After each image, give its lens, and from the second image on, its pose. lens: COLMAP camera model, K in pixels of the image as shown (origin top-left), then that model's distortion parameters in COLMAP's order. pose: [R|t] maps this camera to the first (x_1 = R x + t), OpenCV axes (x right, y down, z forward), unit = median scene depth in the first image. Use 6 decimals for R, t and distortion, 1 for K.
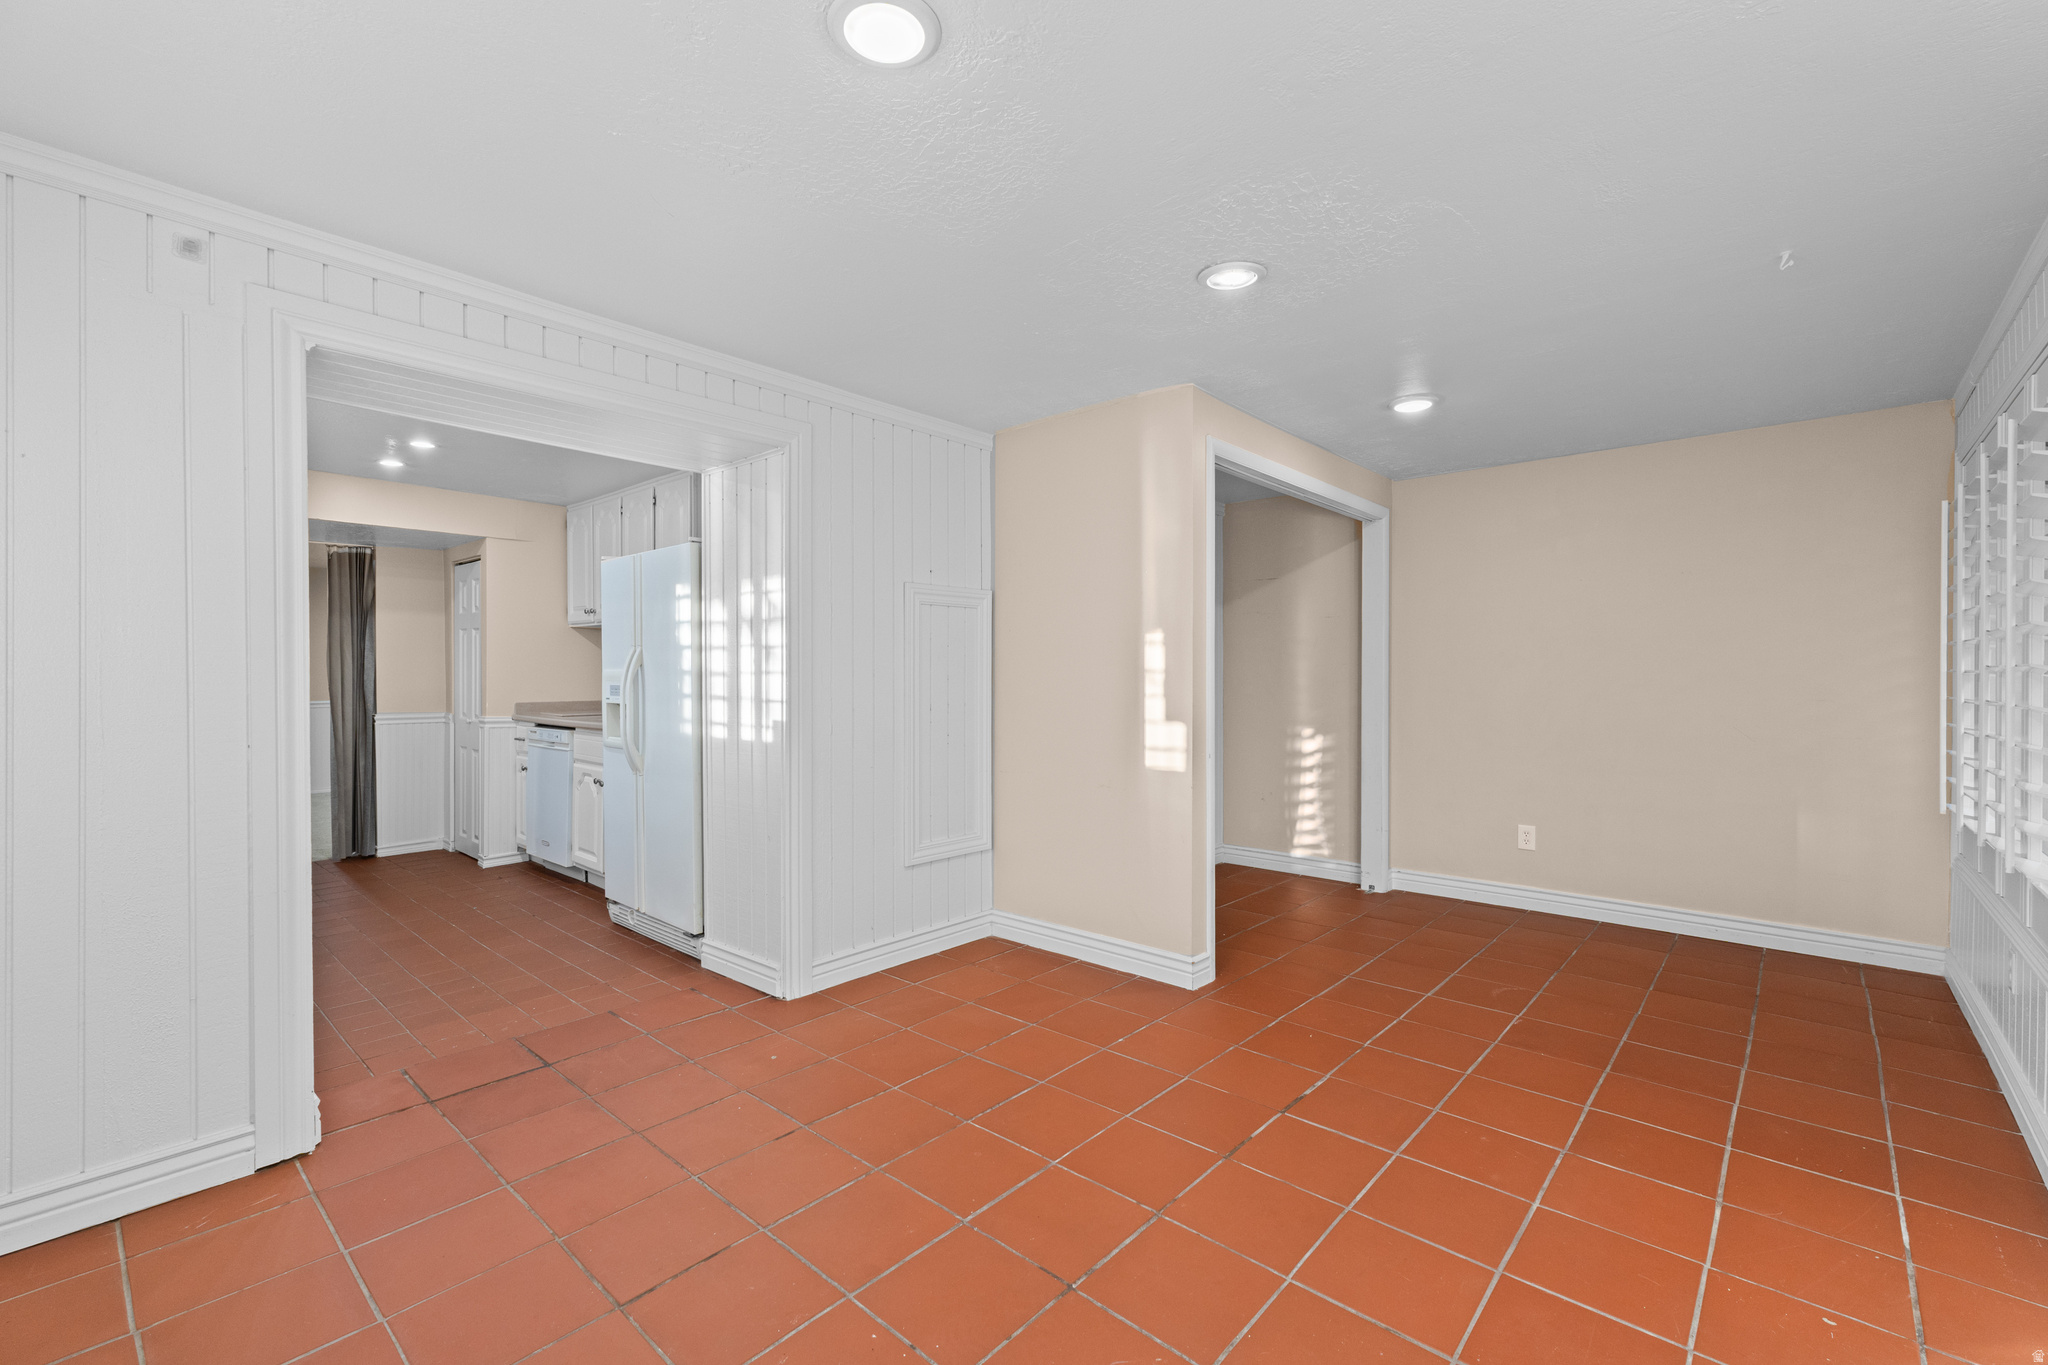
lens RADIAL K [[882.4, 0, 1037.6], [0, 882.4, 679.4], [0, 0, 1]] dist [0.008421, 0.000259]
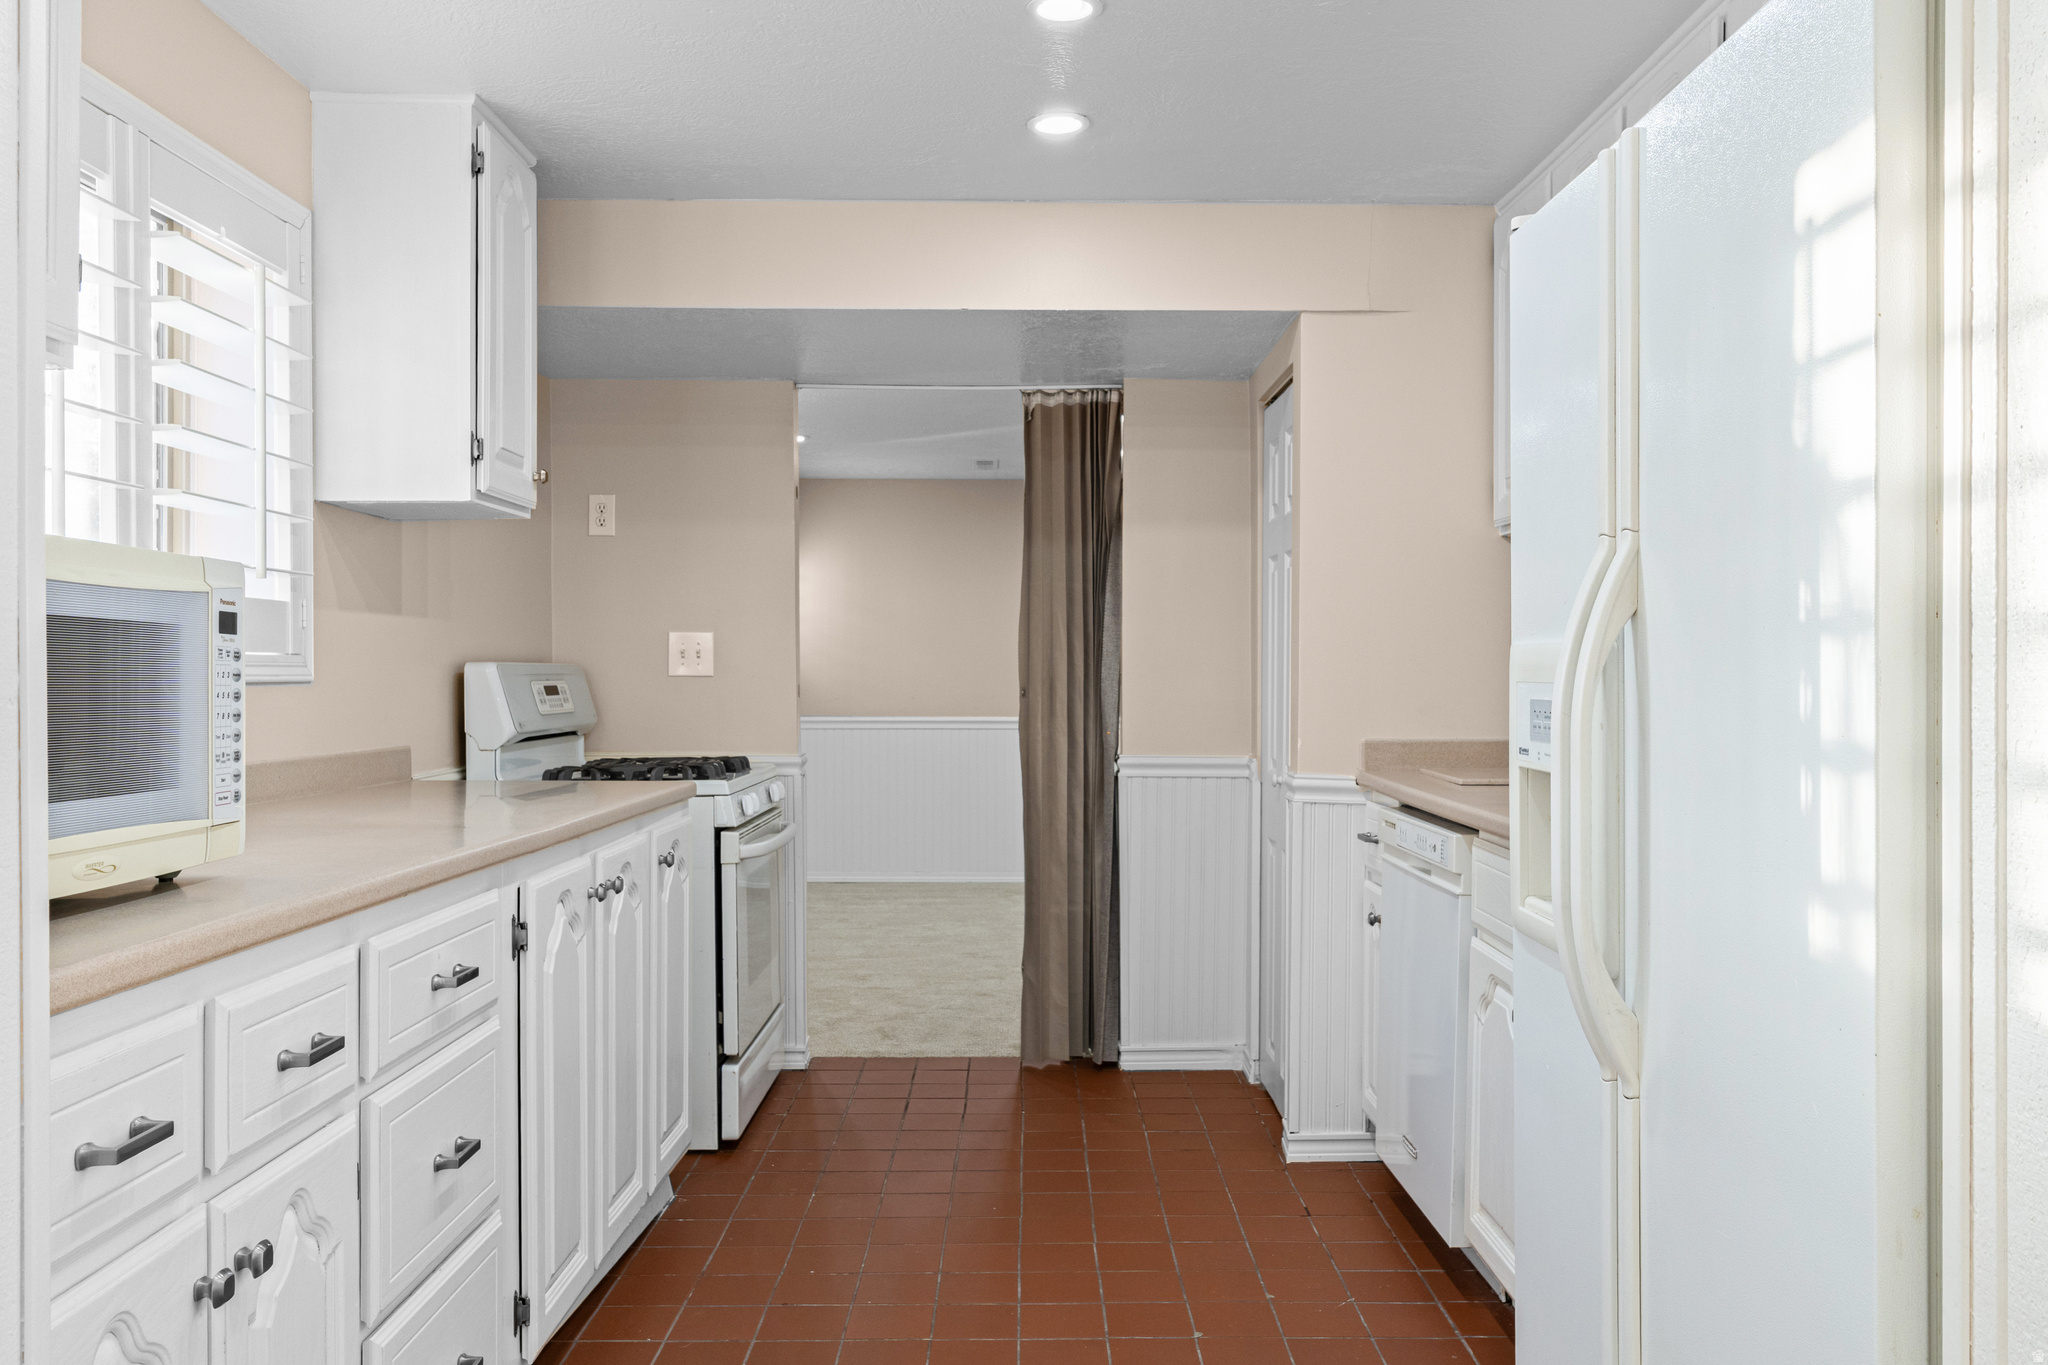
lens RADIAL K [[1626.6, 0, 1031.1], [0, 1626.6, 682.6], [0, 0, 1]] dist [-0.015532, -0.005243]
pose [[0.676258, 0.008300, -0.736618, -0.181906], [-0.010527, 0.999943, 0.001602, 0.002052], [0.736590, 0.006671, 0.676307, 0.444909]]
